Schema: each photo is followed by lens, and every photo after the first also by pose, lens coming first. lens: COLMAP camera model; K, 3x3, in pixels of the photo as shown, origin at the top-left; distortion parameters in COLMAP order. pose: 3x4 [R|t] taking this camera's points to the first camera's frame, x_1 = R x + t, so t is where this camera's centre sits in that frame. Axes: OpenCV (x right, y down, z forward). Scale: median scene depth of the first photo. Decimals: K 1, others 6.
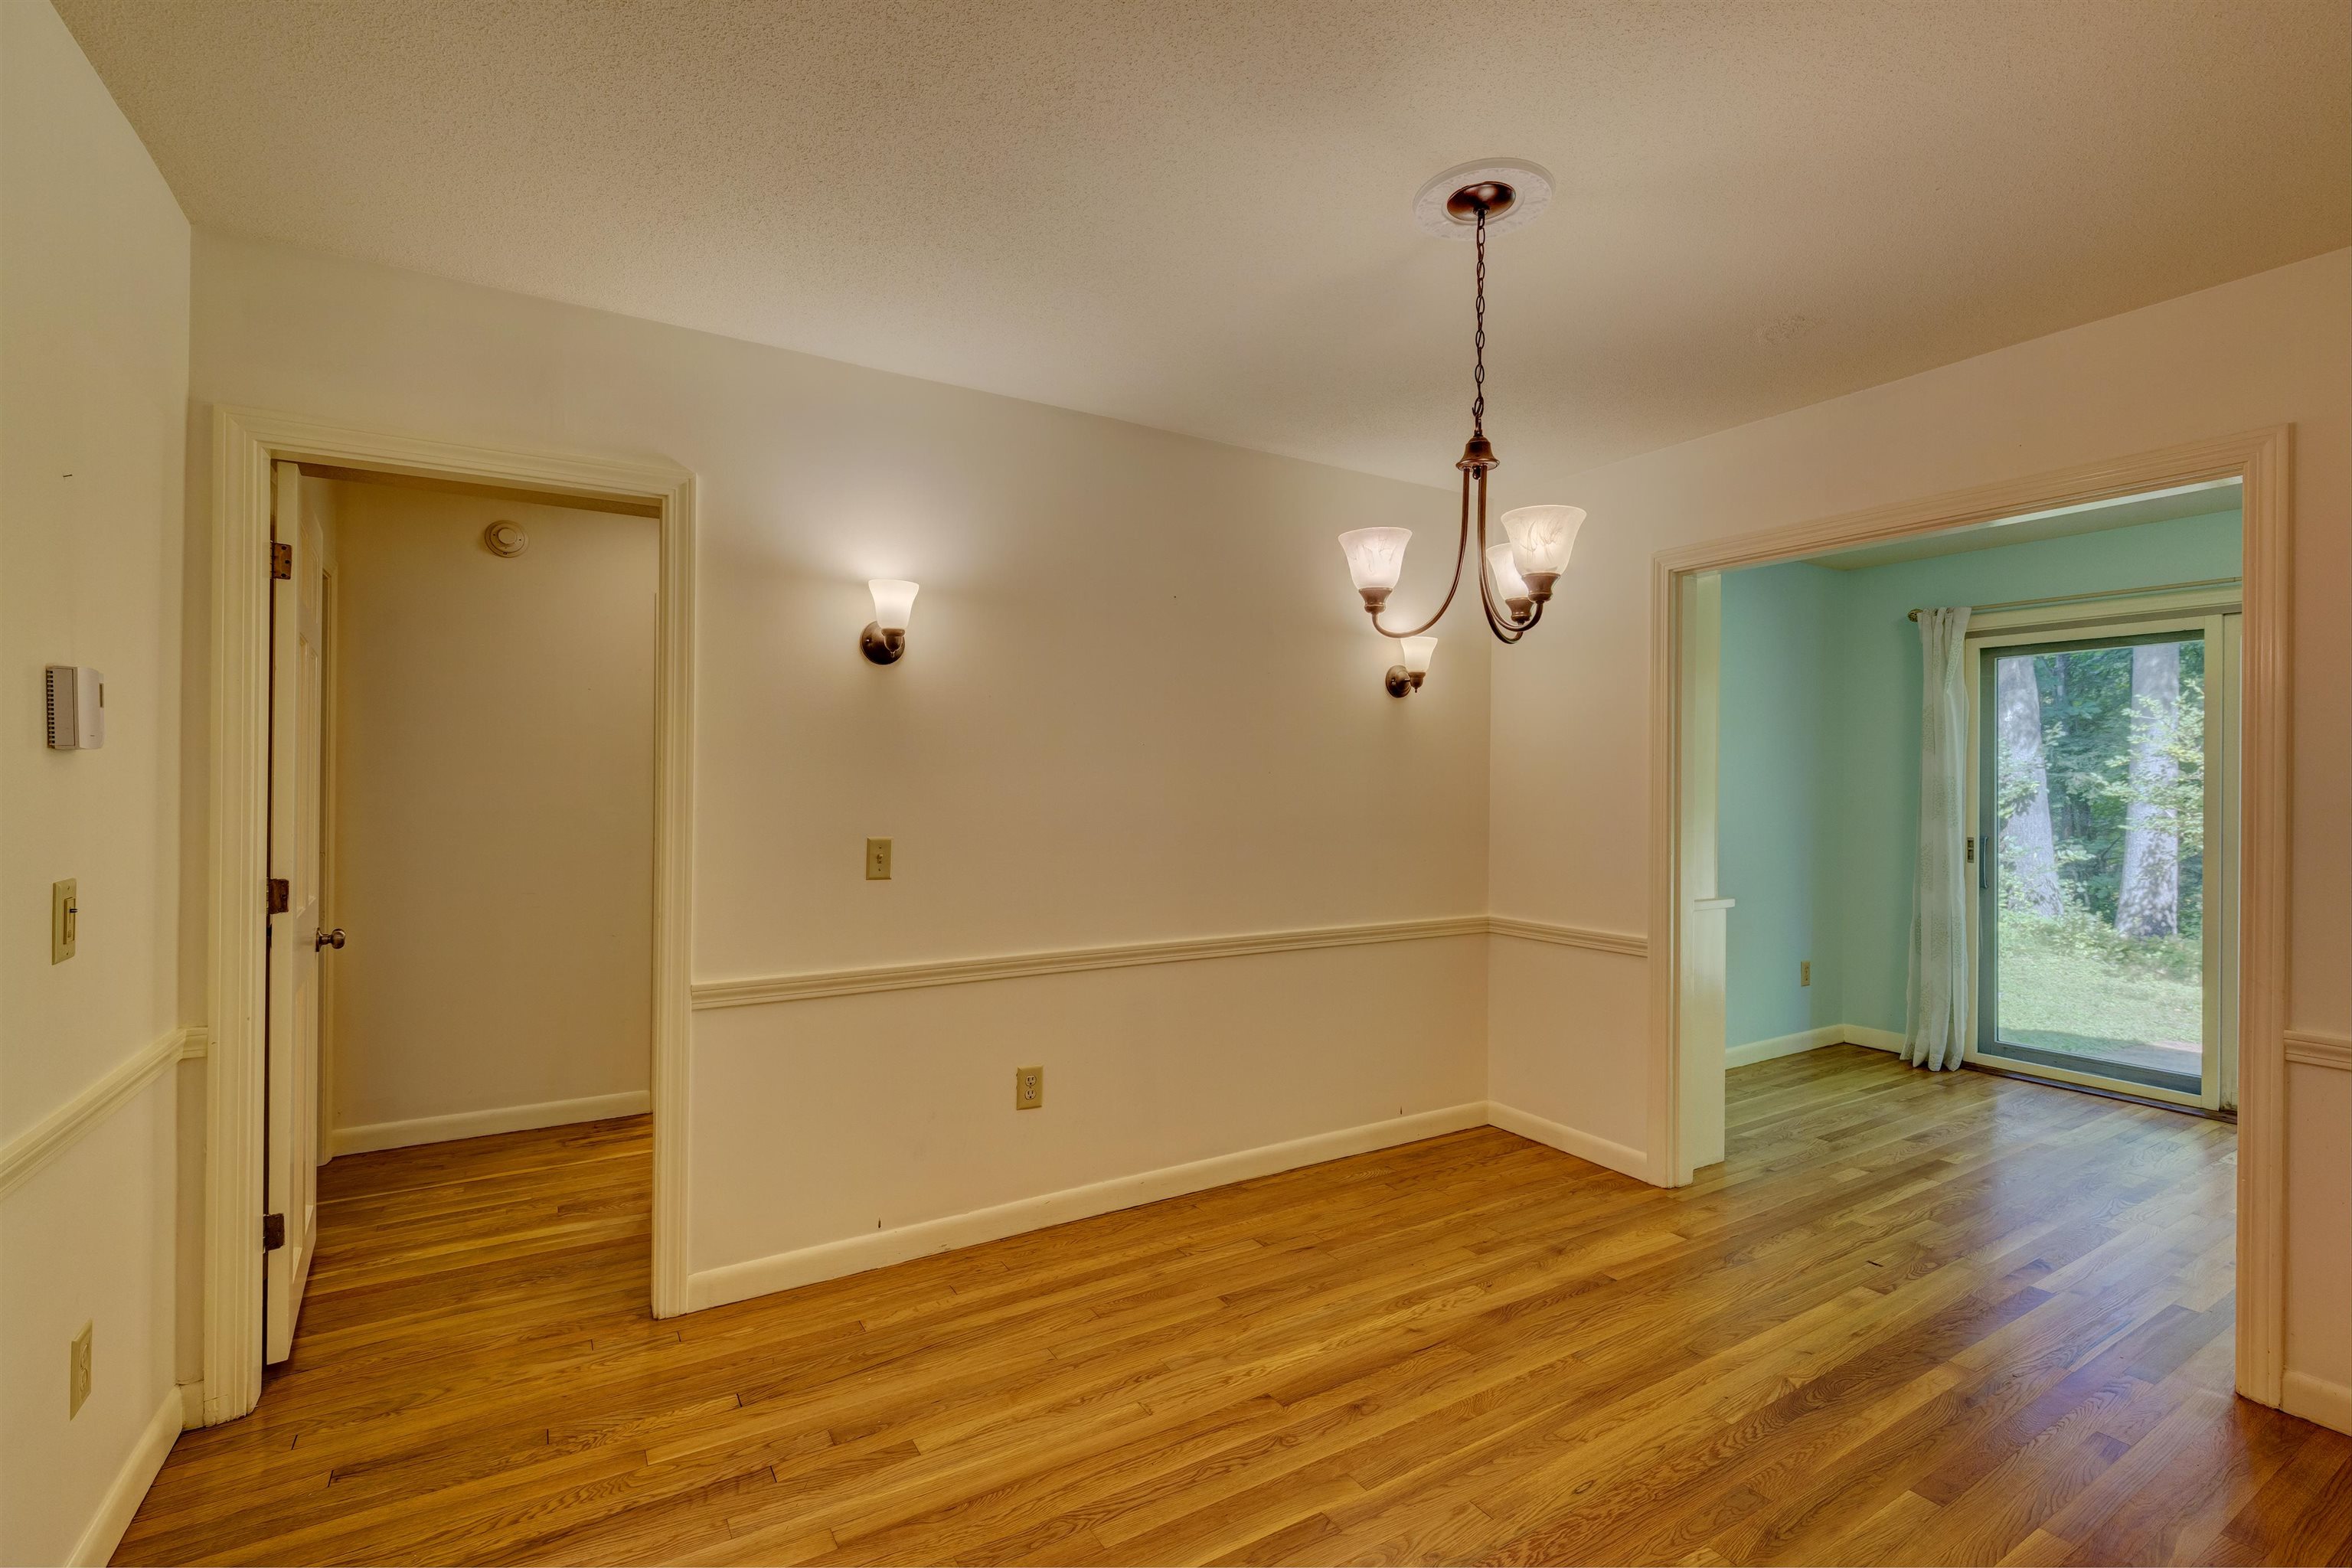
lens RADIAL K [[1046.6, 0, 1173.5], [0, 1046.6, 782.1], [0, 0, 1]] dist [0.013572, -0.010834]
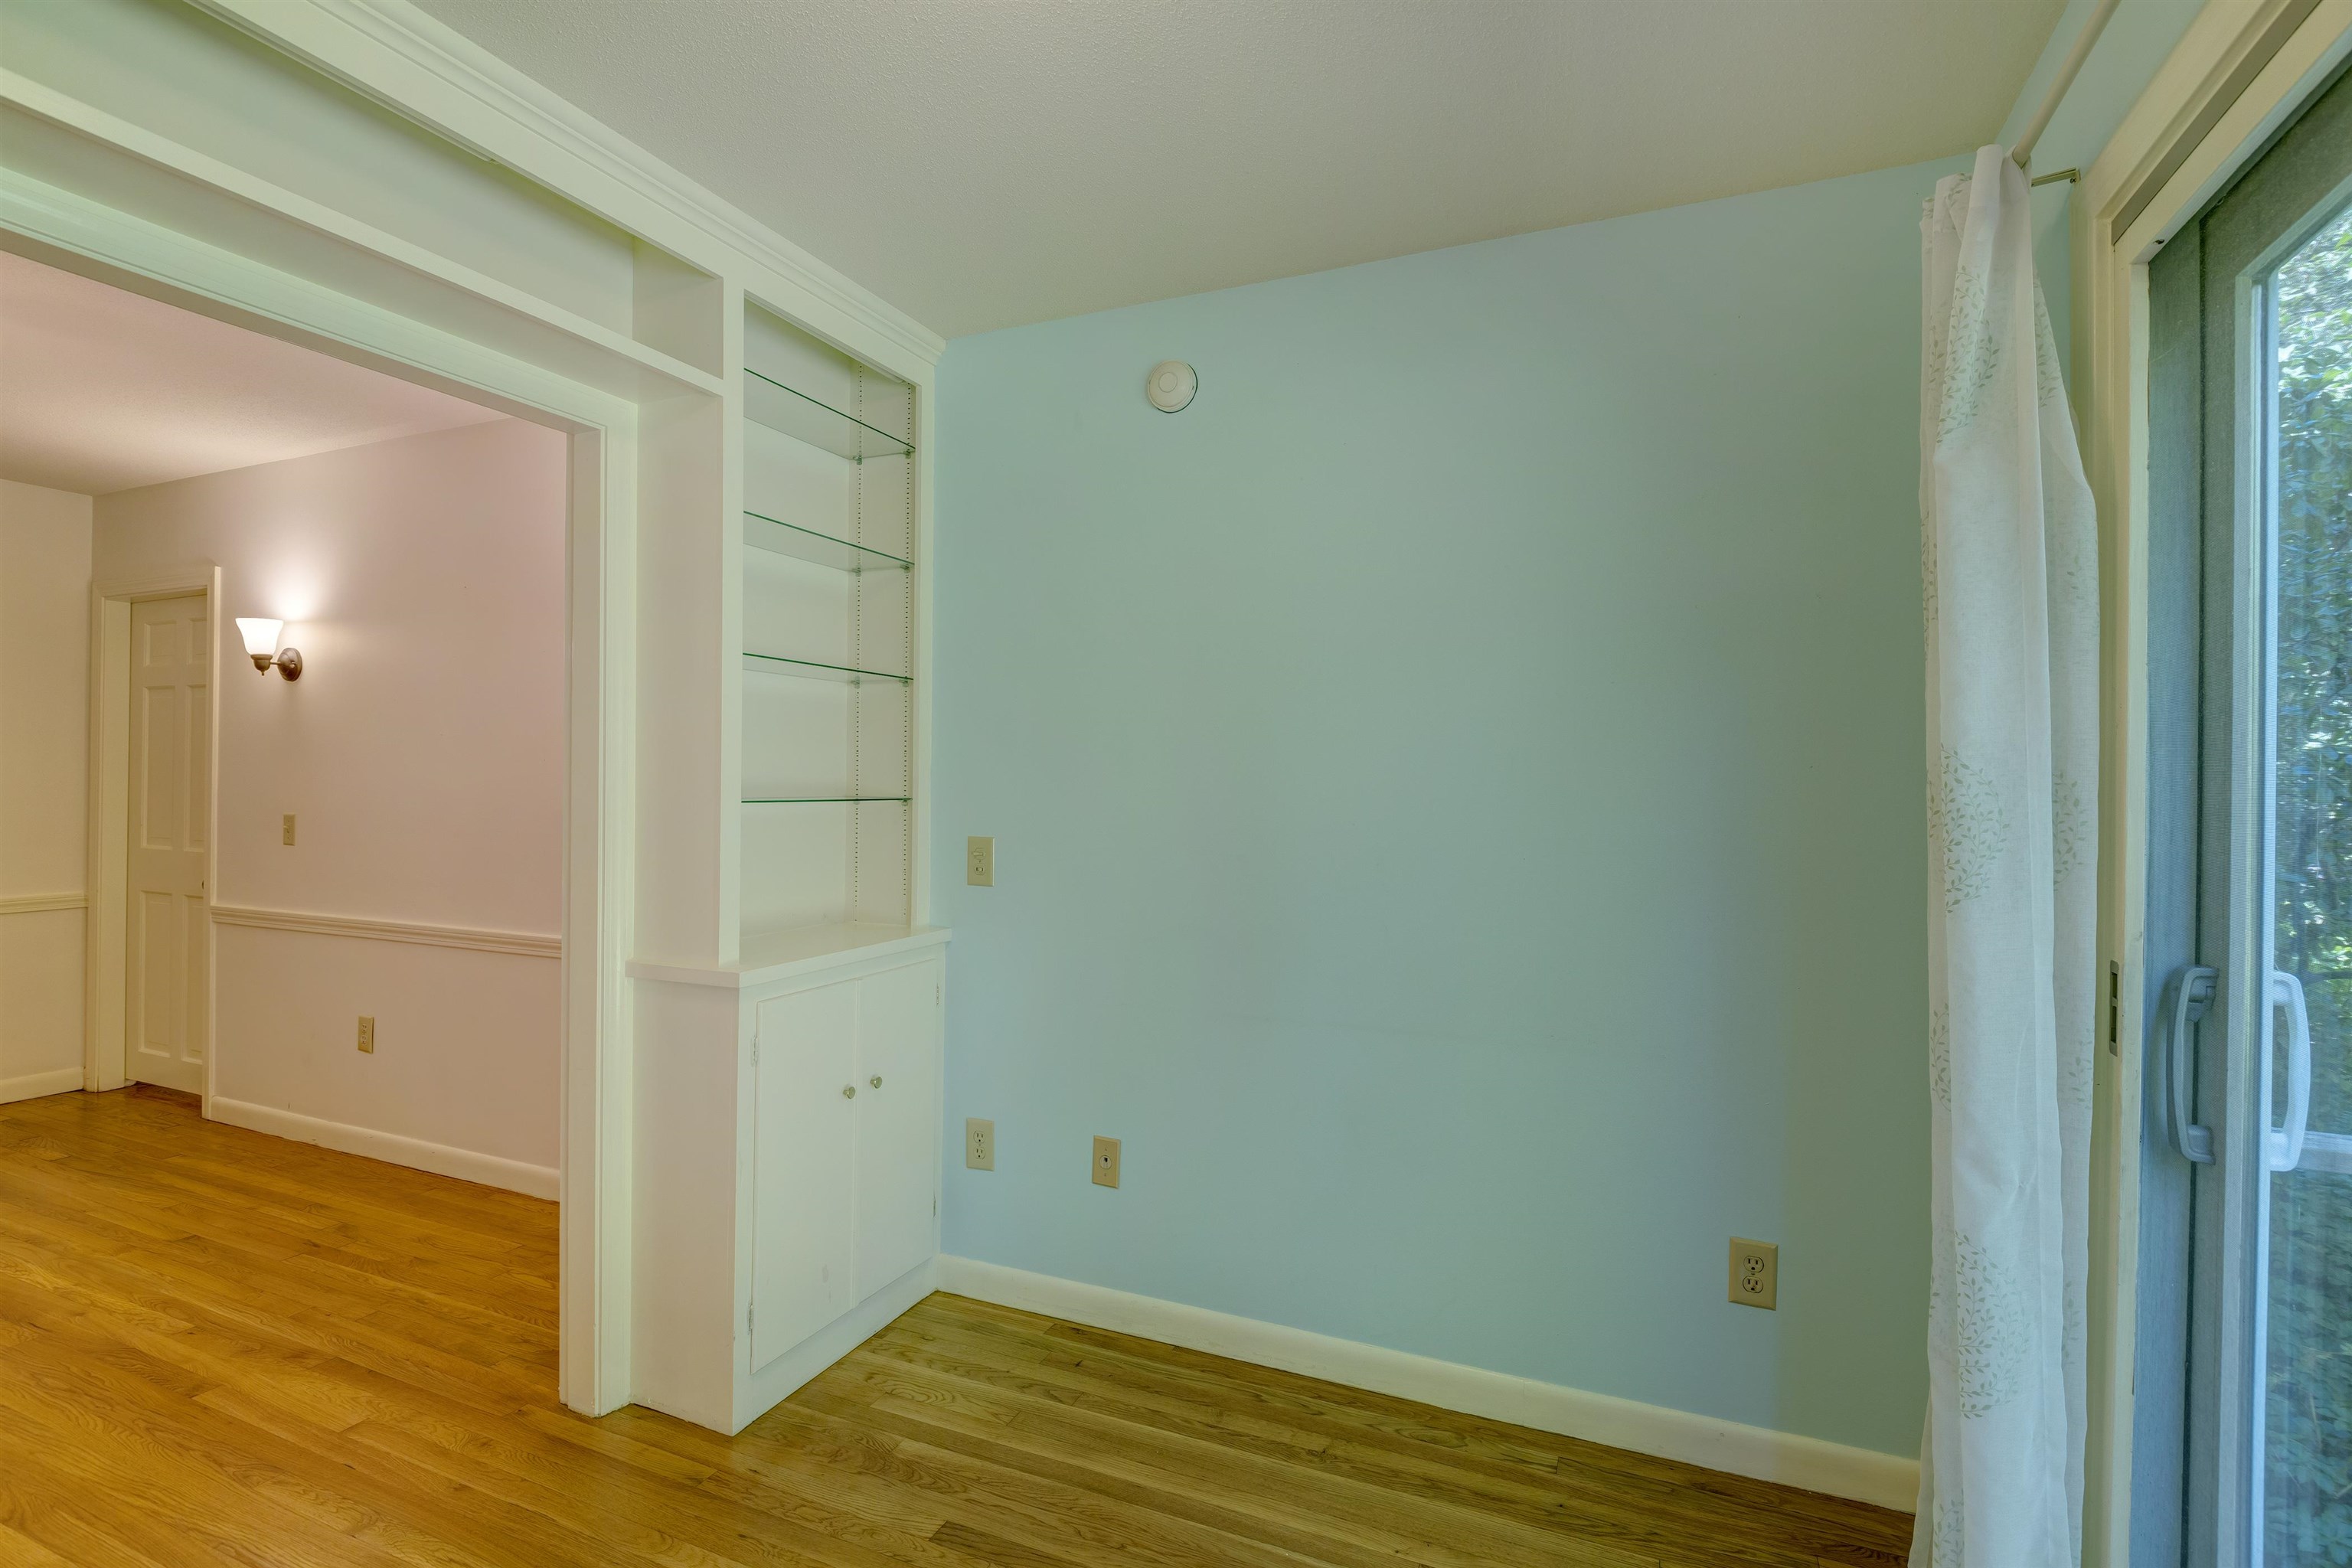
lens RADIAL K [[1090.6, 0, 1167.5], [0, 1090.6, 790.3], [0, 0, 1]] dist [0.008292, -0.011312]
pose [[0.580113, 0.003836, -0.814527, 1.271228], [-0.008272, 0.999965, -0.001182, 0.015001], [0.814494, 0.007424, 0.580125, 0.950942]]
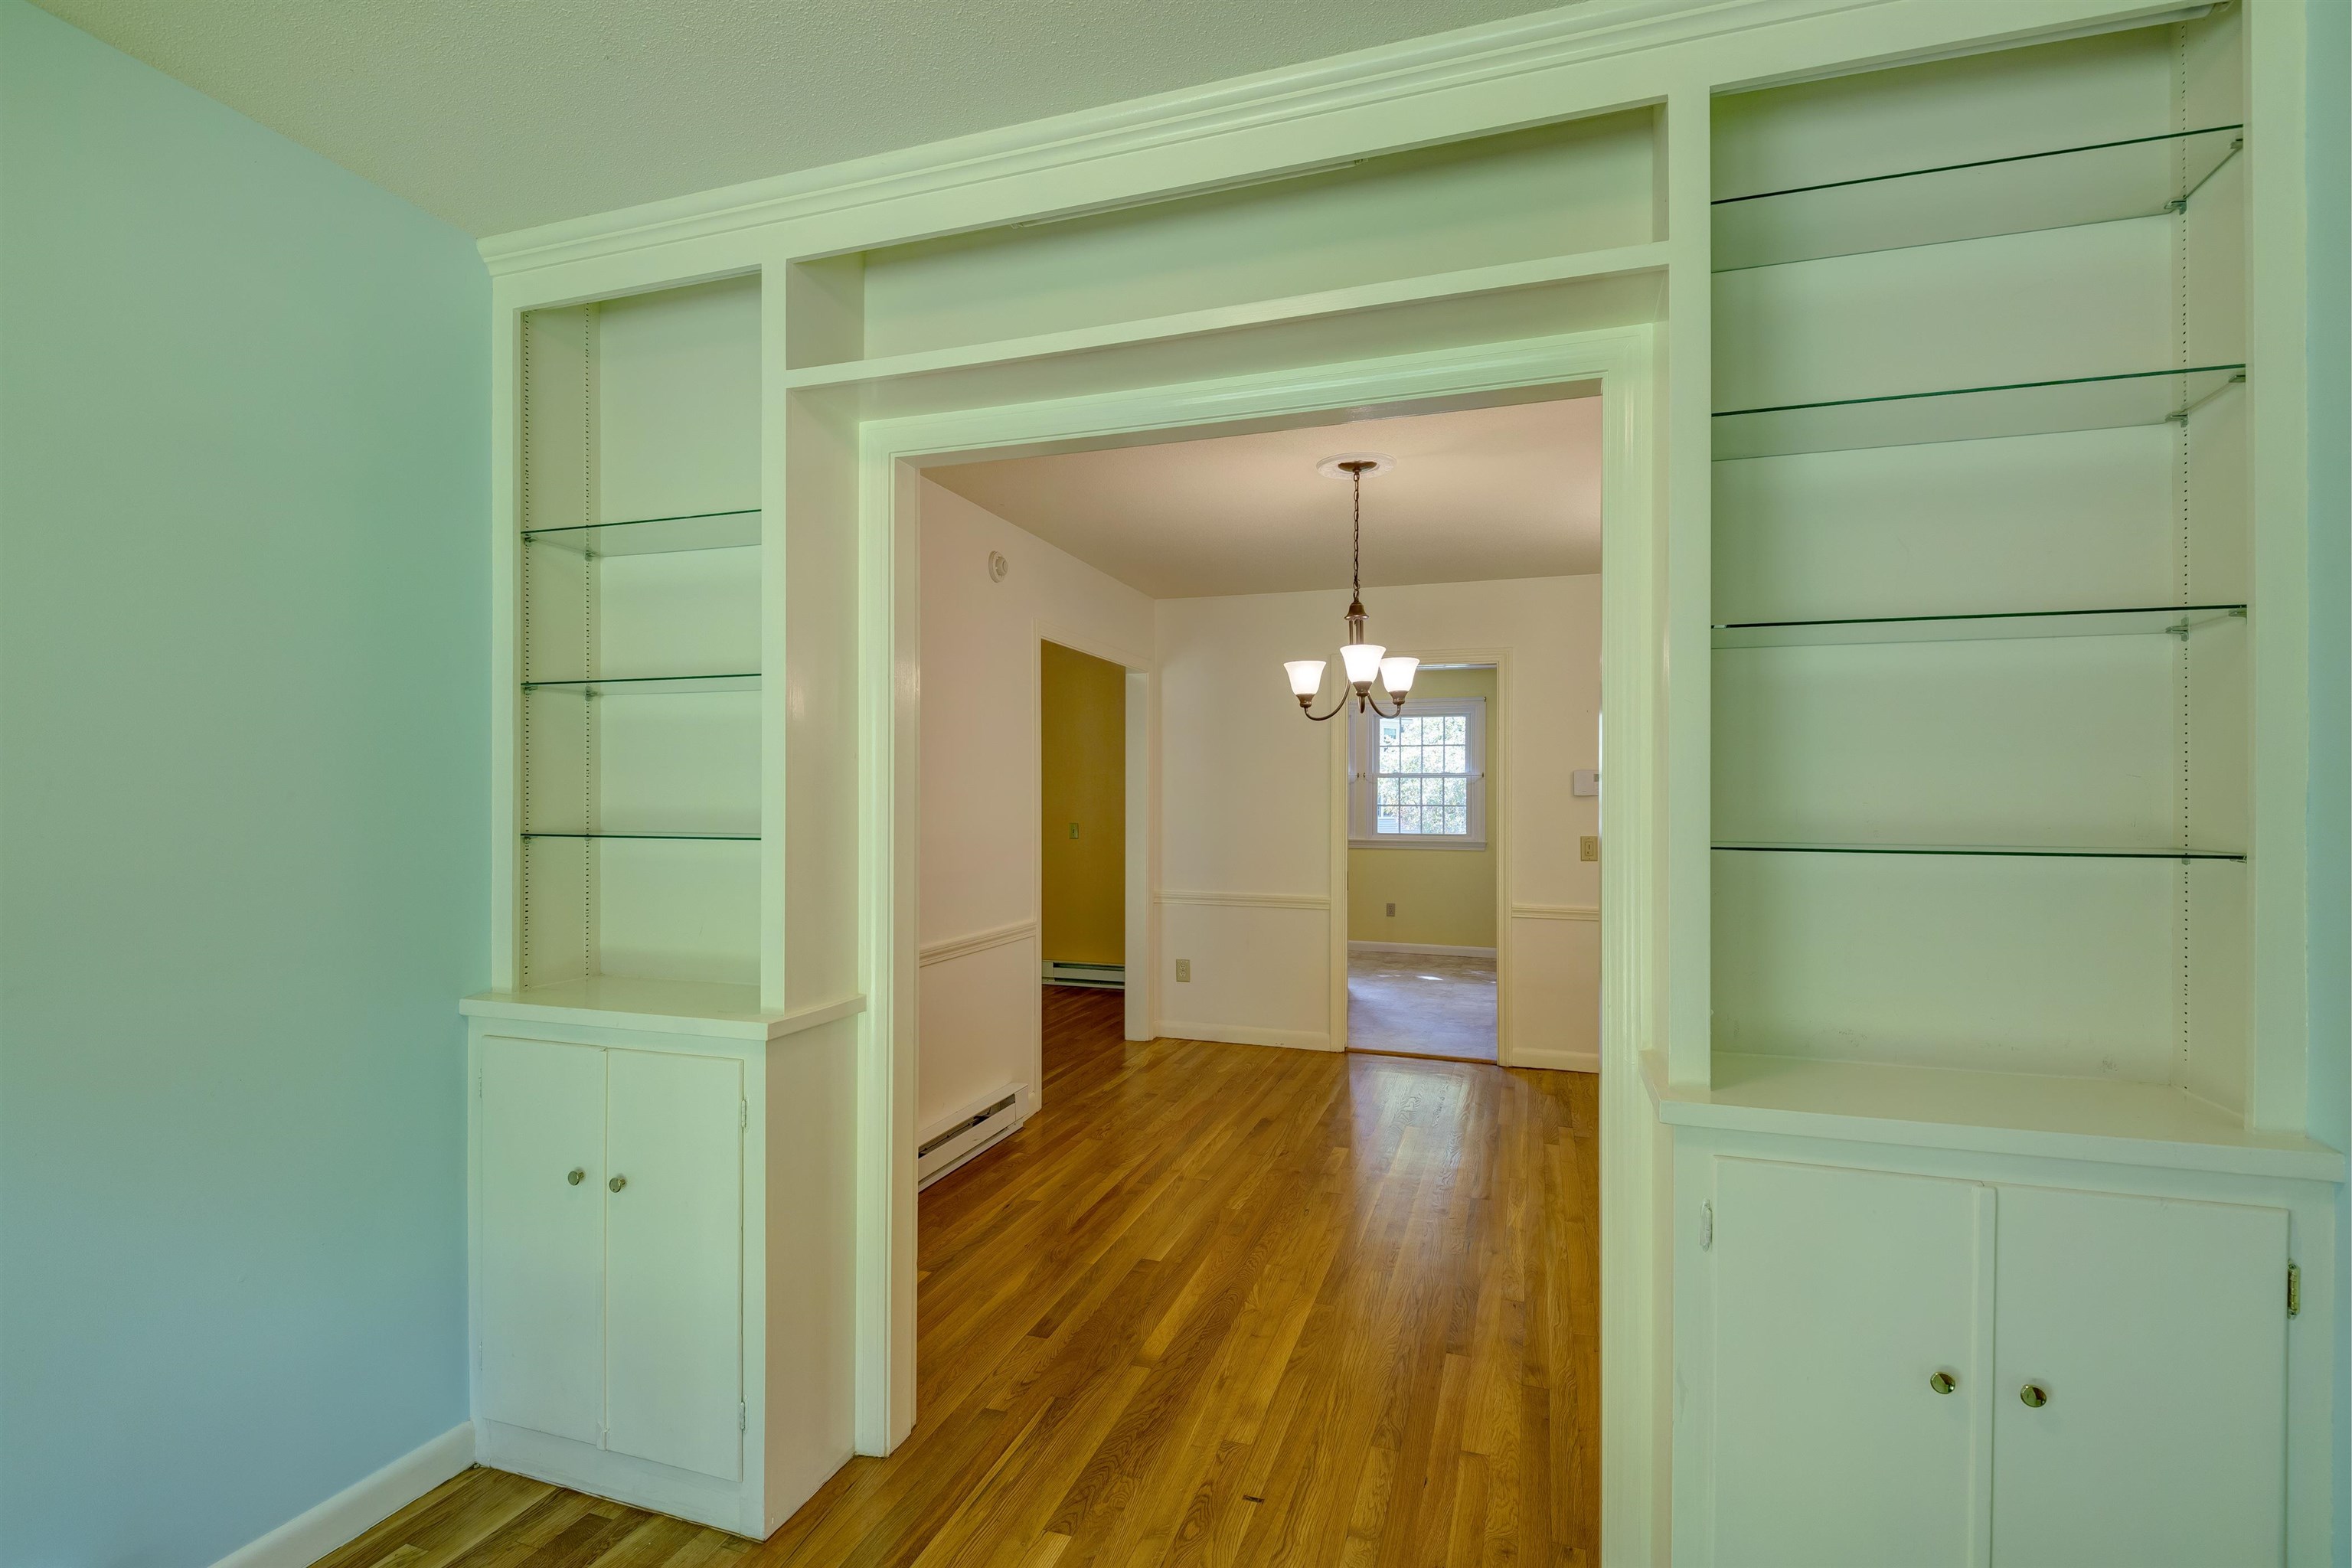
lens RADIAL K [[1090.6, 0, 1149.8], [0, 1090.6, 802.4], [0, 0, 1]] dist [0.008292, -0.011312]
pose [[-0.771129, -0.015259, -0.636496, 1.037572], [-0.013240, 0.999881, -0.007931, 0.011005], [0.636541, 0.002312, -0.771239, 1.324316]]
